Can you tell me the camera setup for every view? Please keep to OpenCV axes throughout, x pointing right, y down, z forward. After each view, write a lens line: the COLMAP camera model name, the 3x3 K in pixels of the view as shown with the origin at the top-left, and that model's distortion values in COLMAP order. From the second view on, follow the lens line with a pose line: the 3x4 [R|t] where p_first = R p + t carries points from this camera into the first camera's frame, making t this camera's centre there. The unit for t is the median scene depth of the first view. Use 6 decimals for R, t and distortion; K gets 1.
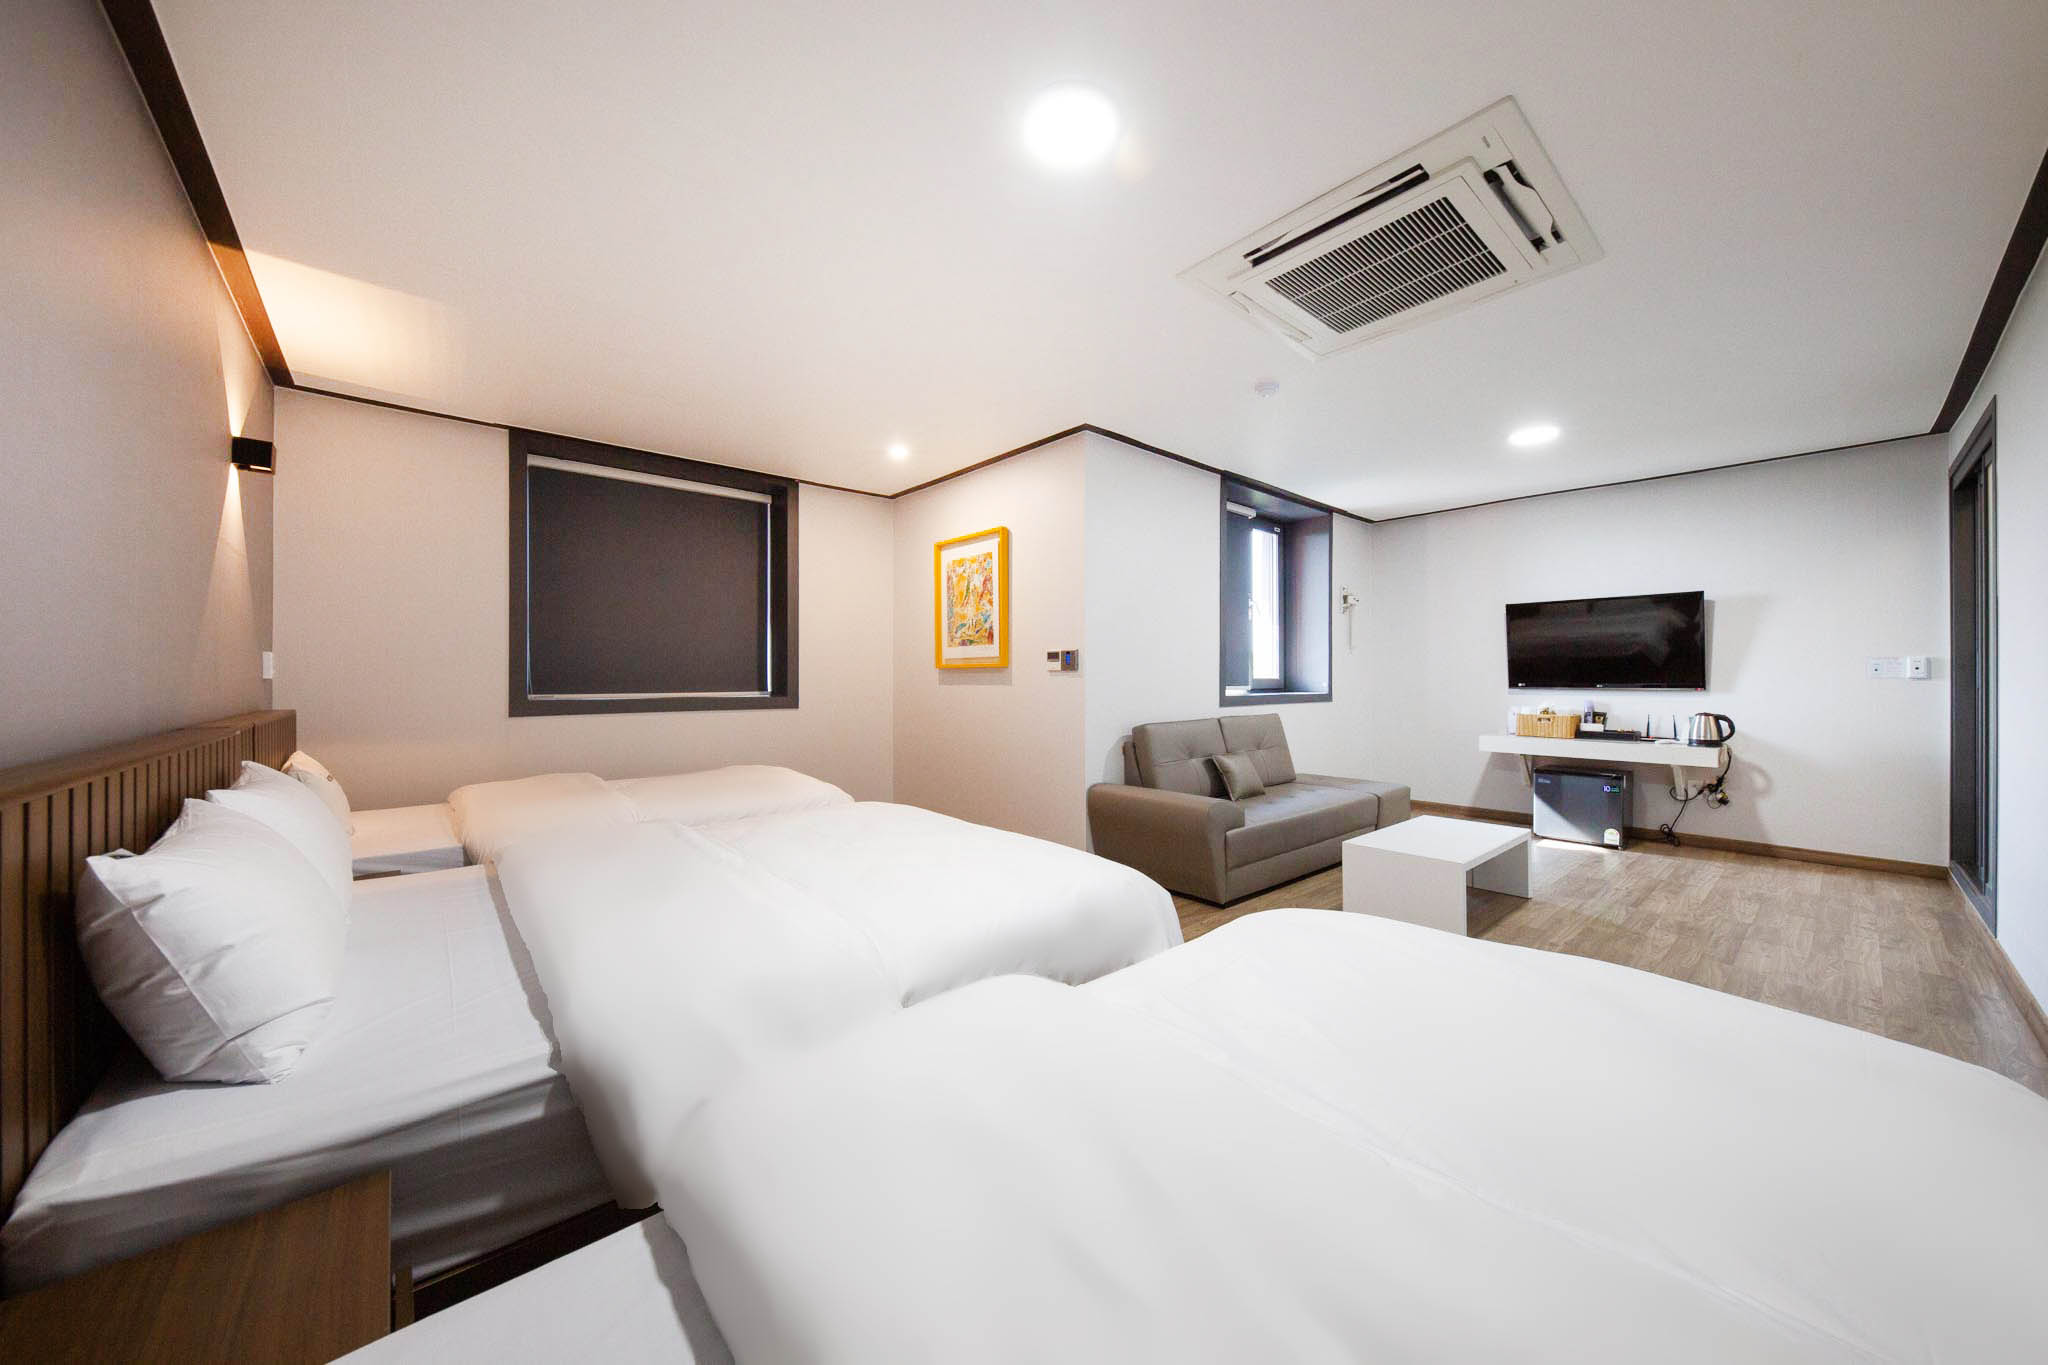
lens RADIAL K [[677.4, 0, 1007.5], [0, 677.4, 676.6], [0, 0, 1]] dist [0.010895, -0.006057]
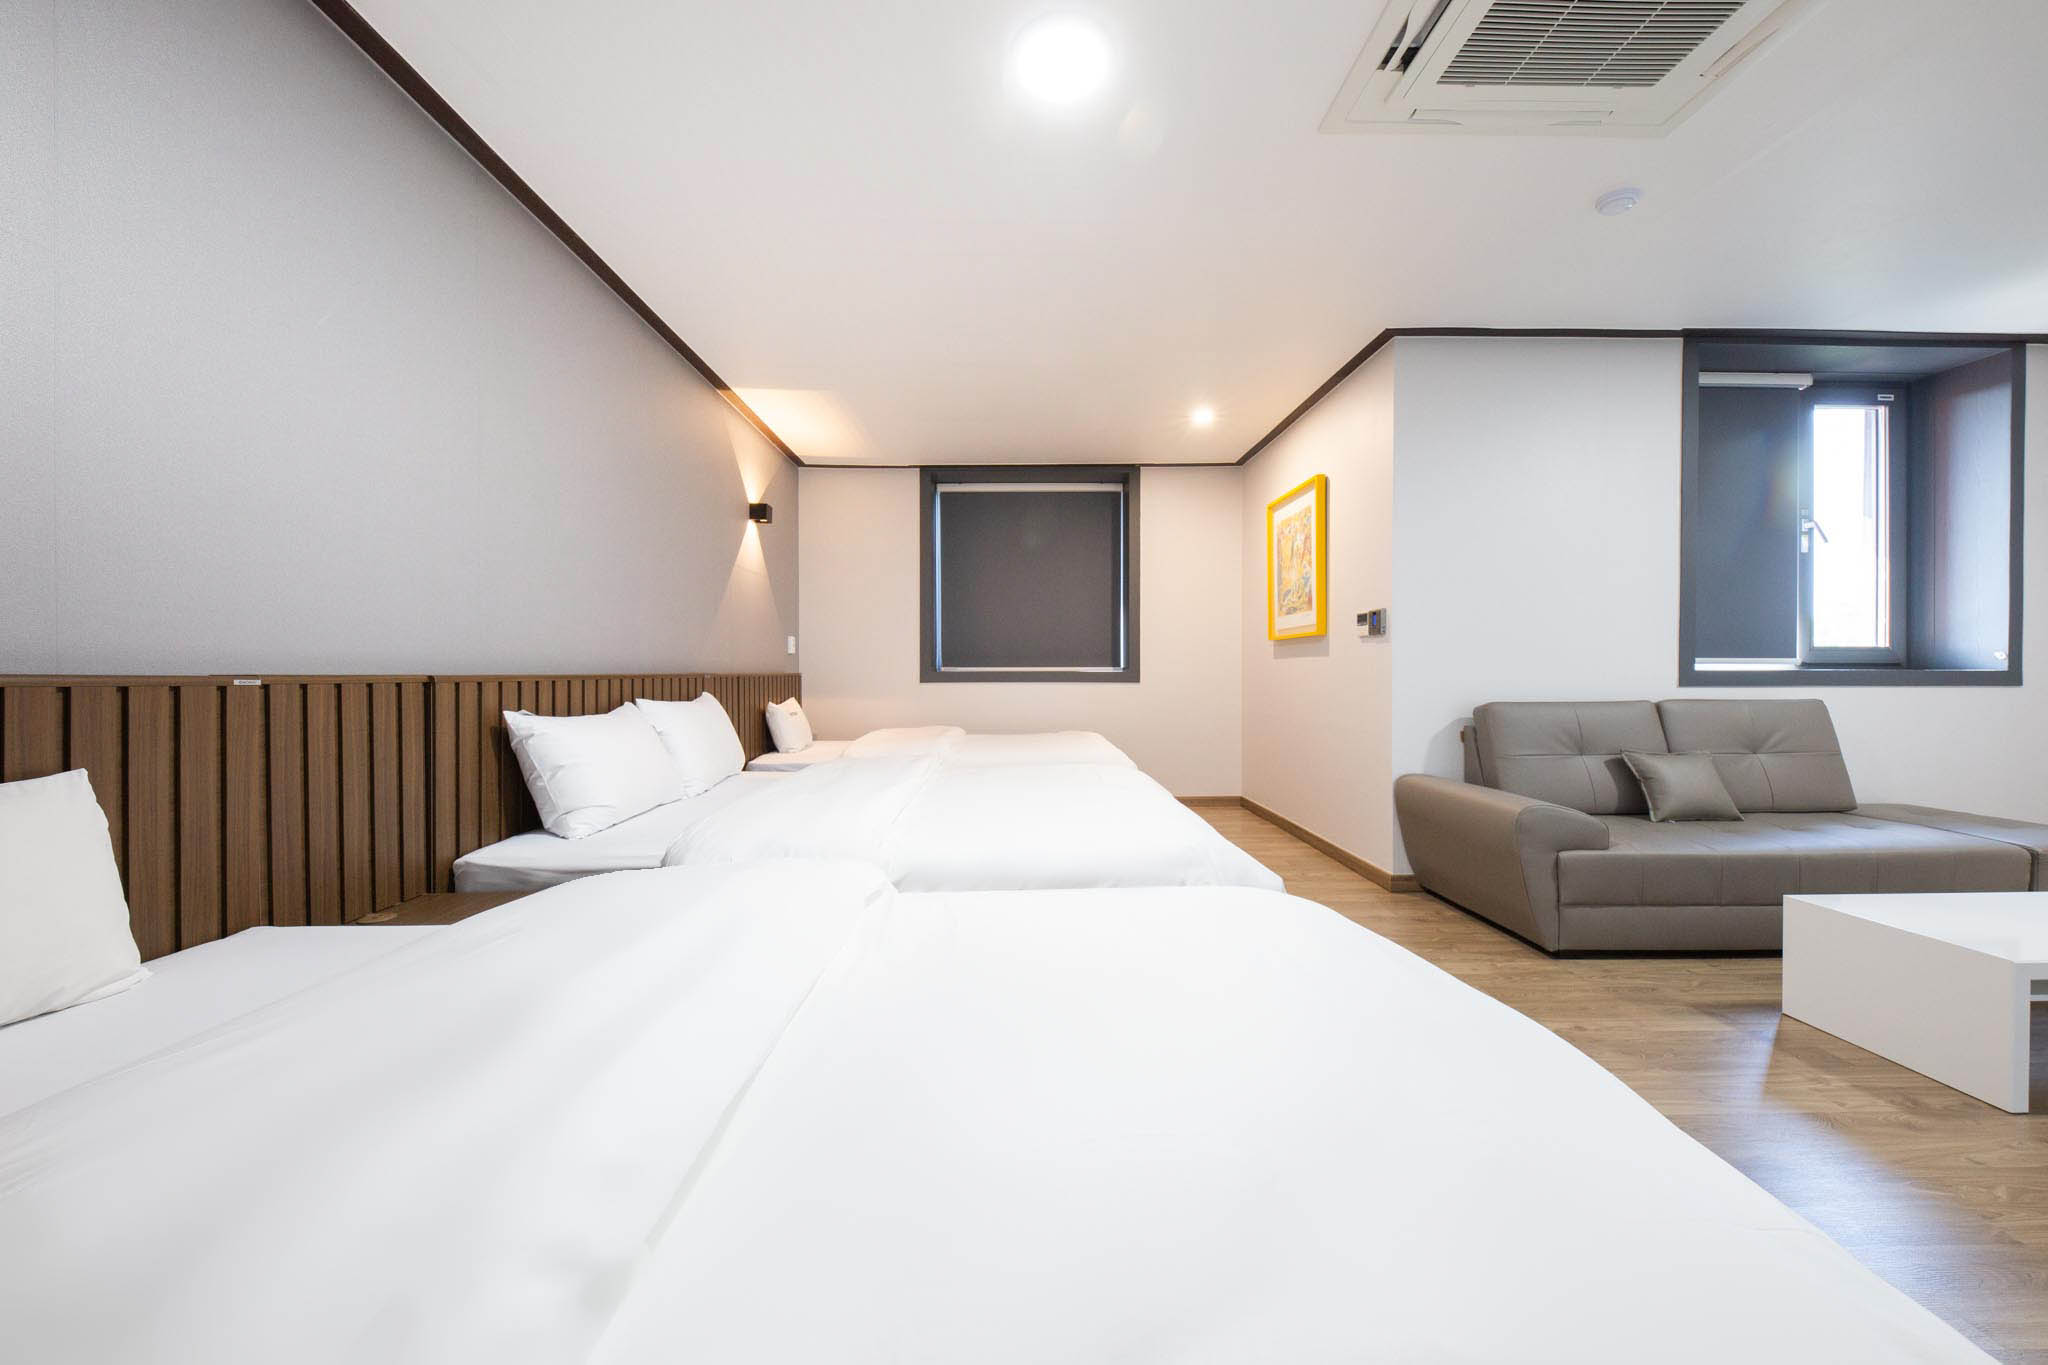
lens RADIAL K [[692.2, 0, 1036.3], [0, 692.2, 674.3], [0, 0, 1]] dist [0.015050, -0.008503]
pose [[0.777867, 0.003660, -0.628418, 0.278893], [0.001734, 0.999967, 0.007970, 0.029310], [0.628427, -0.007289, 0.777835, 0.074561]]
